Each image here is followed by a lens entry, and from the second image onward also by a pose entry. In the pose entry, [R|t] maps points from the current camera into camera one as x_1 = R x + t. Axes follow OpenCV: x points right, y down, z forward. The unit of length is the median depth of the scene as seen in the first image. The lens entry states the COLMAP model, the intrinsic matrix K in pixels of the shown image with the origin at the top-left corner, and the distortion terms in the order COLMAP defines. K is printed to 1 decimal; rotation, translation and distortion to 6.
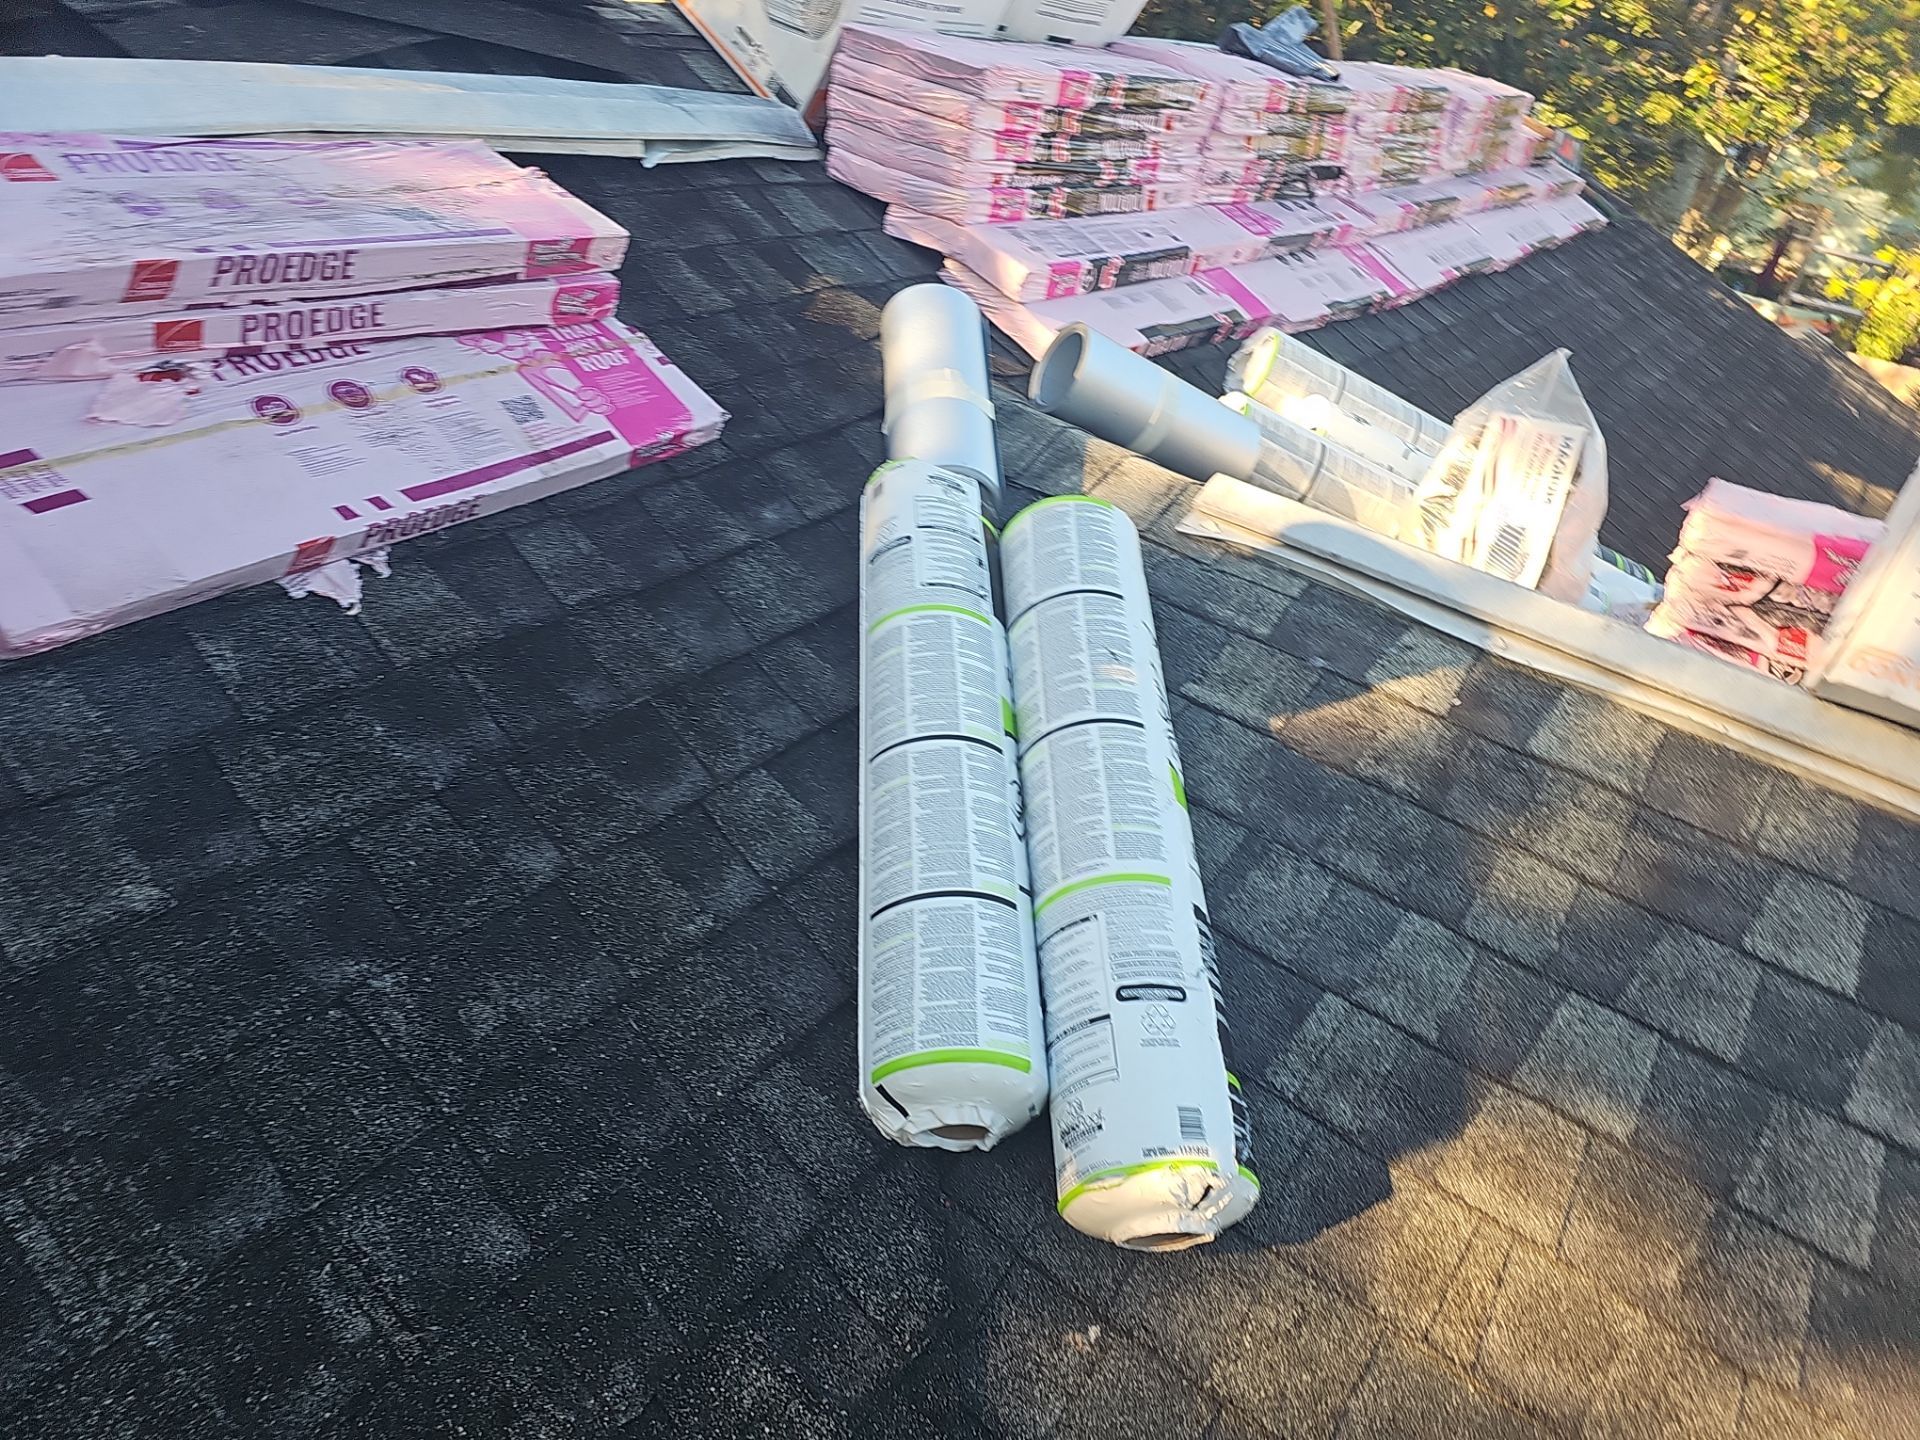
lens RADIAL K [[1254.4, 0, 976.1], [0, 1254.4, 732.3], [0, 0, 1]] dist [0.057709, -0.042306]
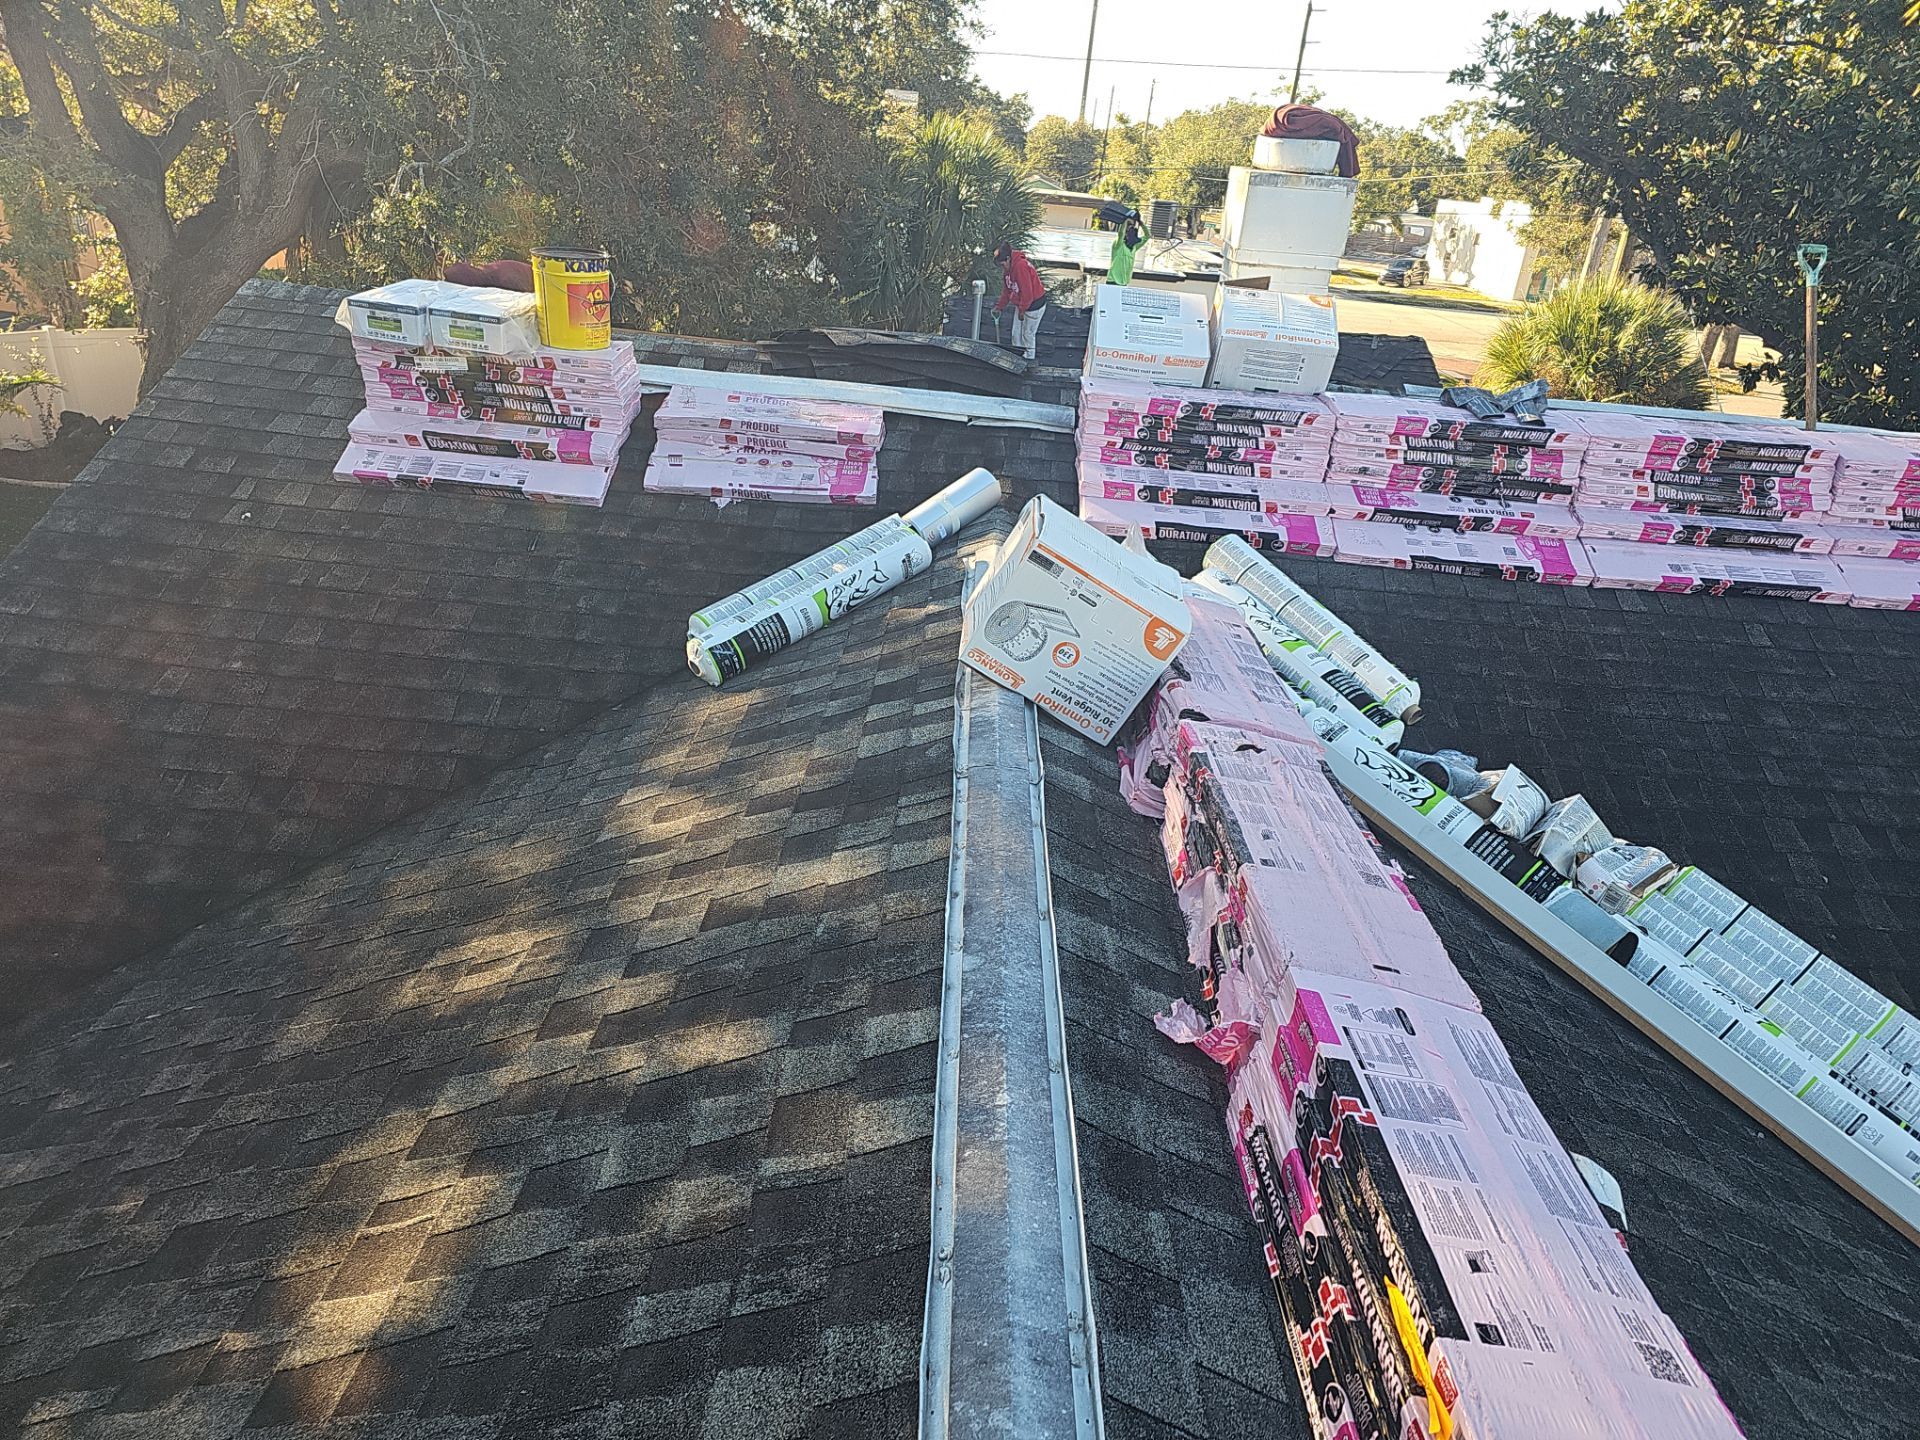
lens RADIAL K [[1244.6, 0, 956.4], [0, 1244.6, 734.8], [0, 0, 1]] dist [0.064967, -0.050915]
pose [[0.547353, 0.240847, -0.801497, 2.894893], [-0.434649, 0.900216, -0.026316, 0.285751], [0.715182, 0.362773, 0.597420, -0.427645]]
